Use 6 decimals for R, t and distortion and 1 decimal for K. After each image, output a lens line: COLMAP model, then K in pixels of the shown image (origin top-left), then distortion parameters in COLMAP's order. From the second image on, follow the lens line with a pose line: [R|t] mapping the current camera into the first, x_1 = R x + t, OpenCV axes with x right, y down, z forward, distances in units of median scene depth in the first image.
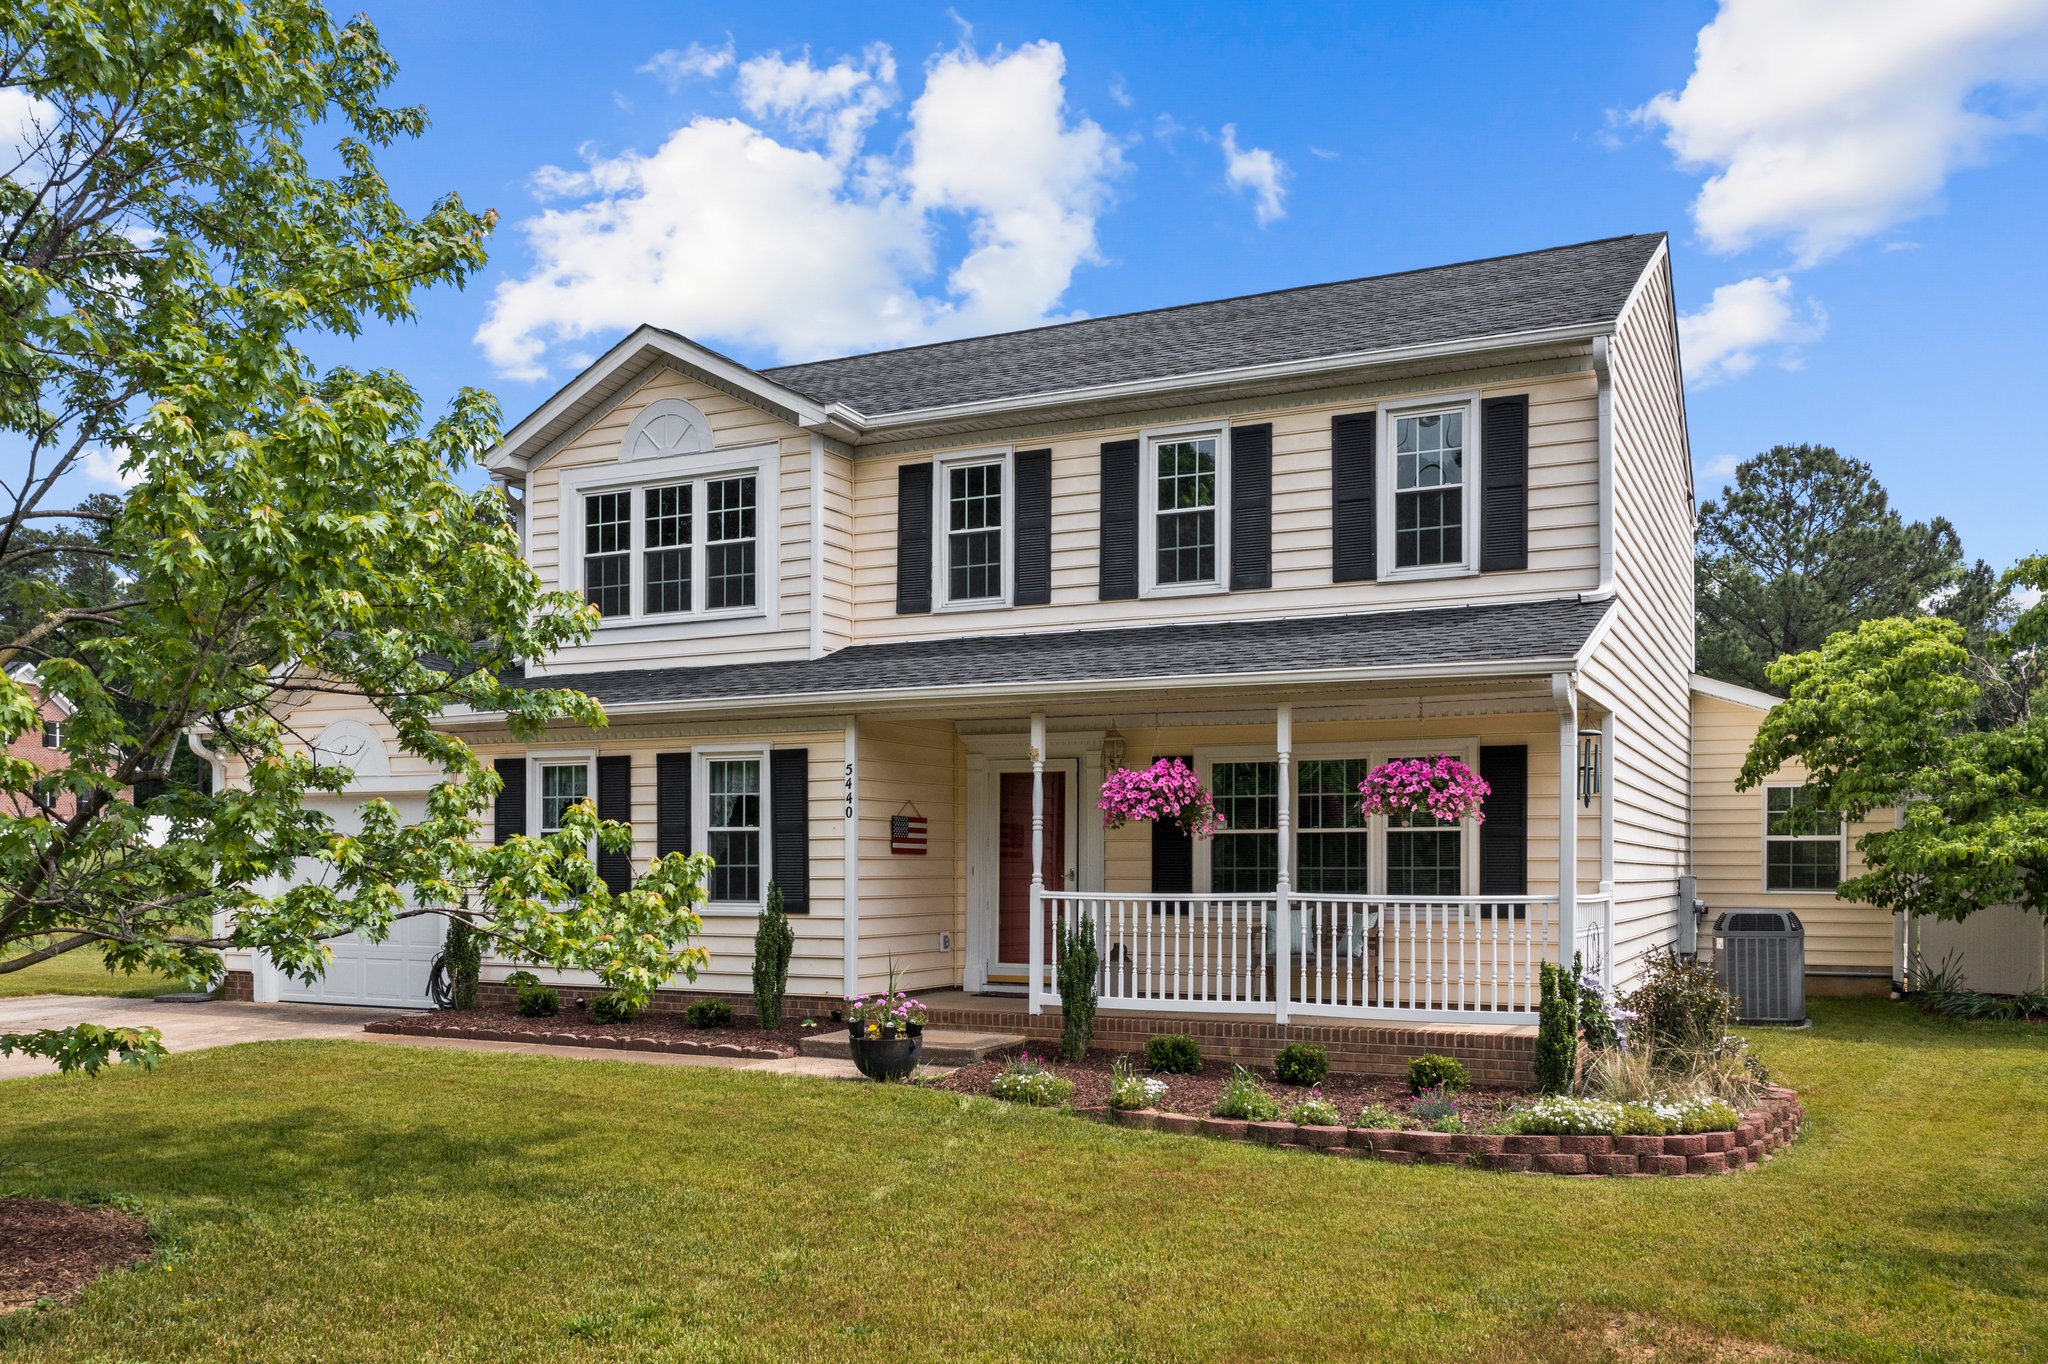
lens RADIAL K [[1676.1, 0, 1021.9], [0, 1676.1, 875.6], [0, 0, 1]] dist [-0.002112, -0.003234]
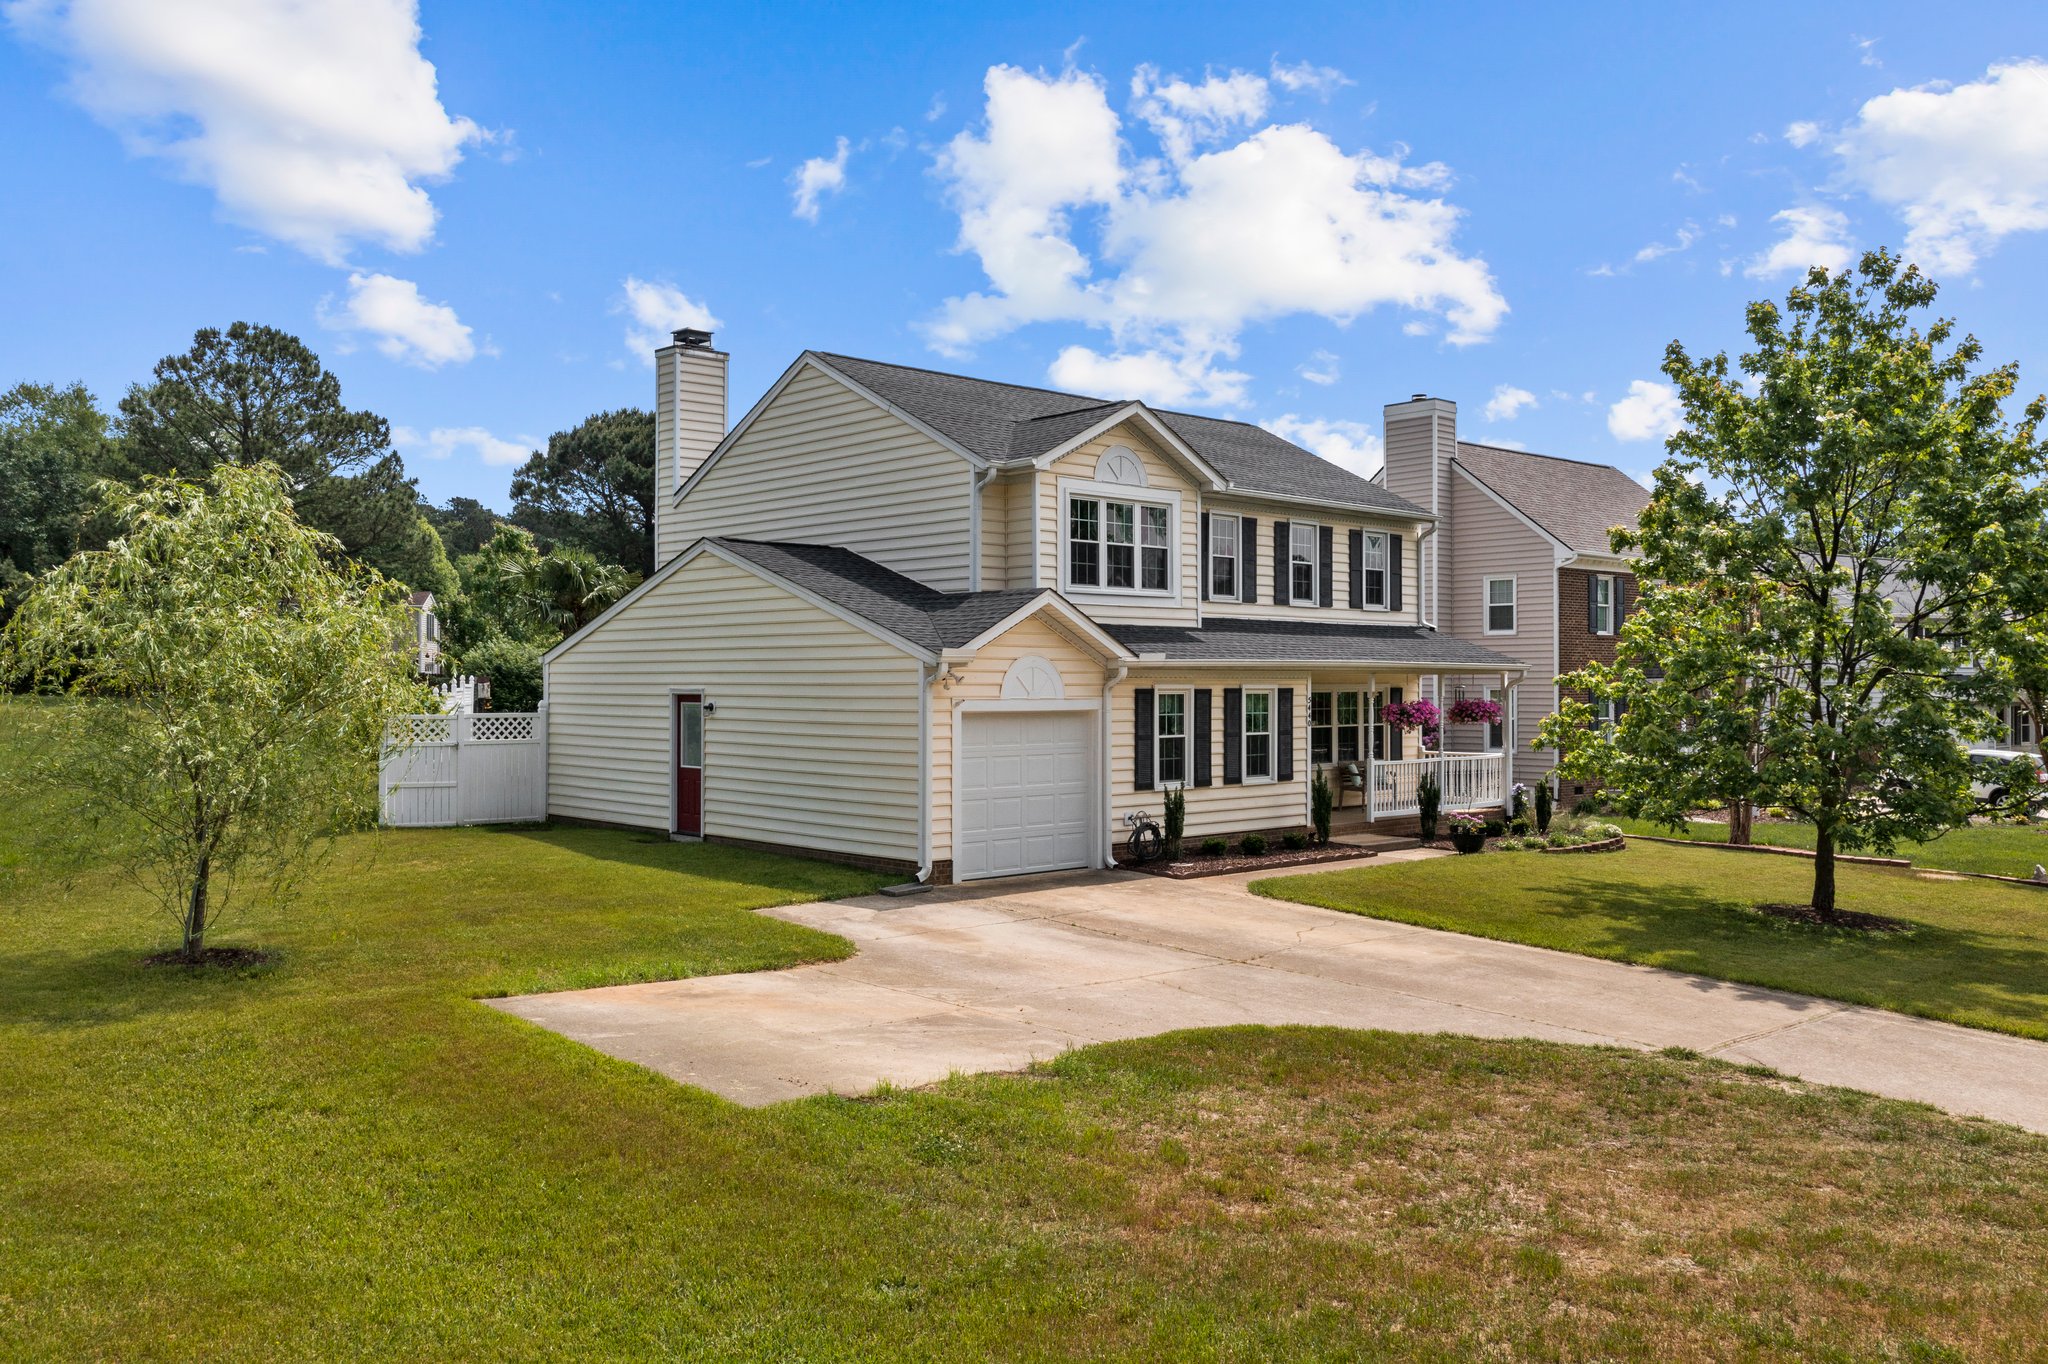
lens RADIAL K [[1632.4, 0, 1026.1], [0, 1632.4, 680.4], [0, 0, 1]] dist [-0.002883, 0.015733]
pose [[0.358194, -0.001710, 0.933646, -1.792808], [0.004584, 0.999989, 0.000073, -0.082304], [-0.933636, 0.004254, 0.358198, 0.617251]]
